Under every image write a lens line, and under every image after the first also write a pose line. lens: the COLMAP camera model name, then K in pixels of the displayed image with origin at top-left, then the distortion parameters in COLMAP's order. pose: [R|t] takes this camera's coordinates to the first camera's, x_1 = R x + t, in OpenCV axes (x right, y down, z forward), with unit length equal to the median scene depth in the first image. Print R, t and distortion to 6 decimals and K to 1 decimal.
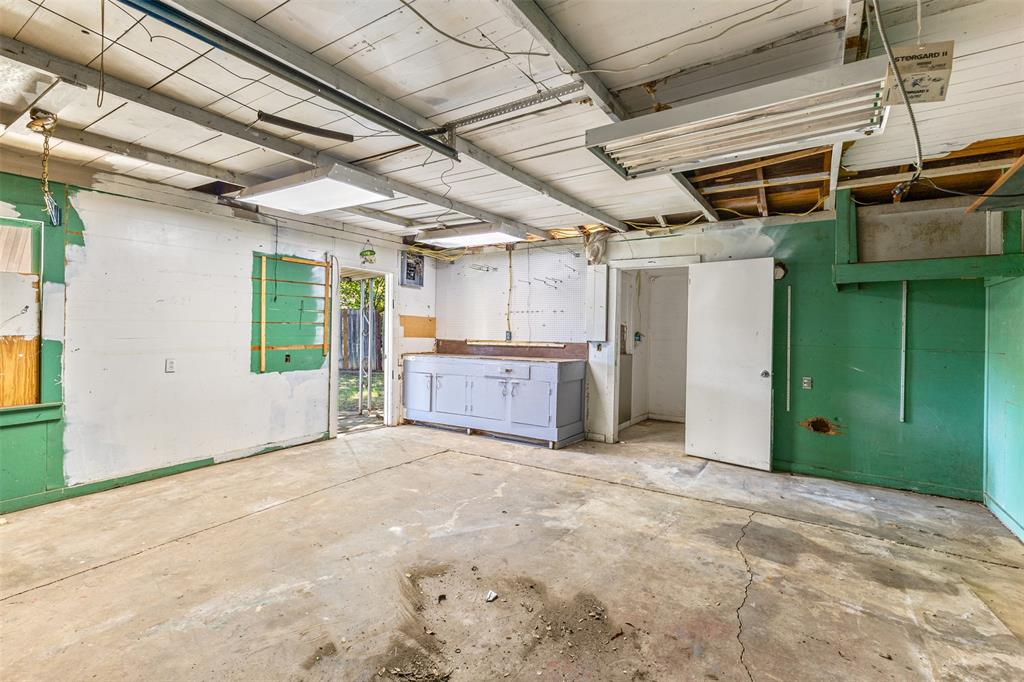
lens RADIAL K [[441.3, 0, 514.2], [0, 441.3, 336.6], [0, 0, 1]] dist [0.003804, -0.000175]
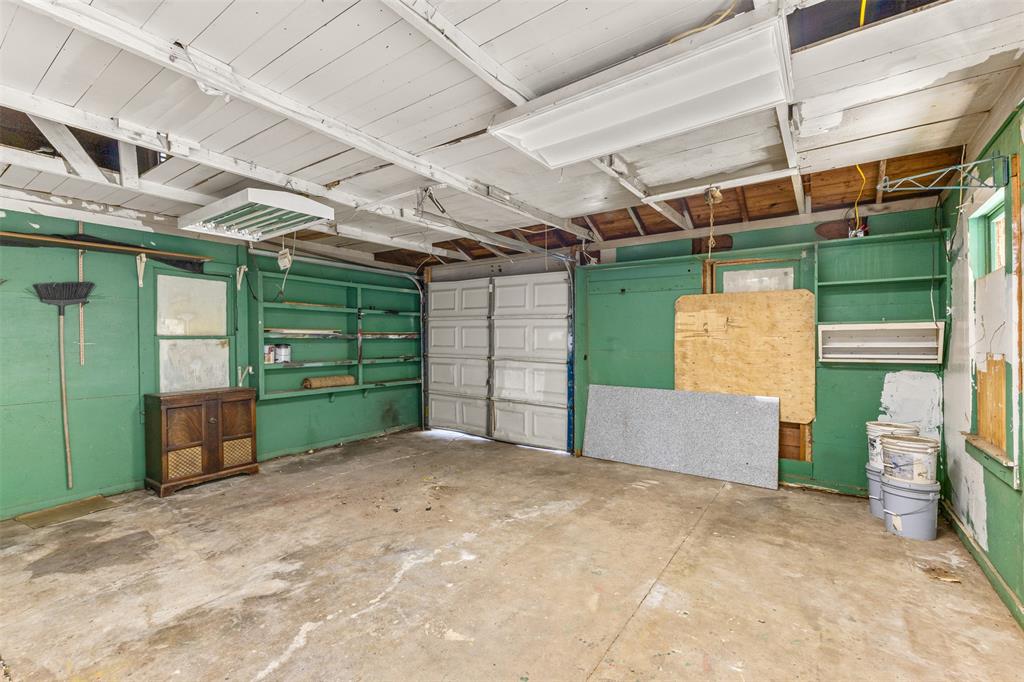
lens RADIAL K [[441.3, 0, 514.2], [0, 441.3, 336.6], [0, 0, 1]] dist [0.003804, -0.000175]
pose [[-0.998952, -0.004915, 0.045503, -0.398554], [-0.004642, 0.999971, 0.006119, -0.033496], [-0.045532, 0.005902, -0.998945, 1.891838]]
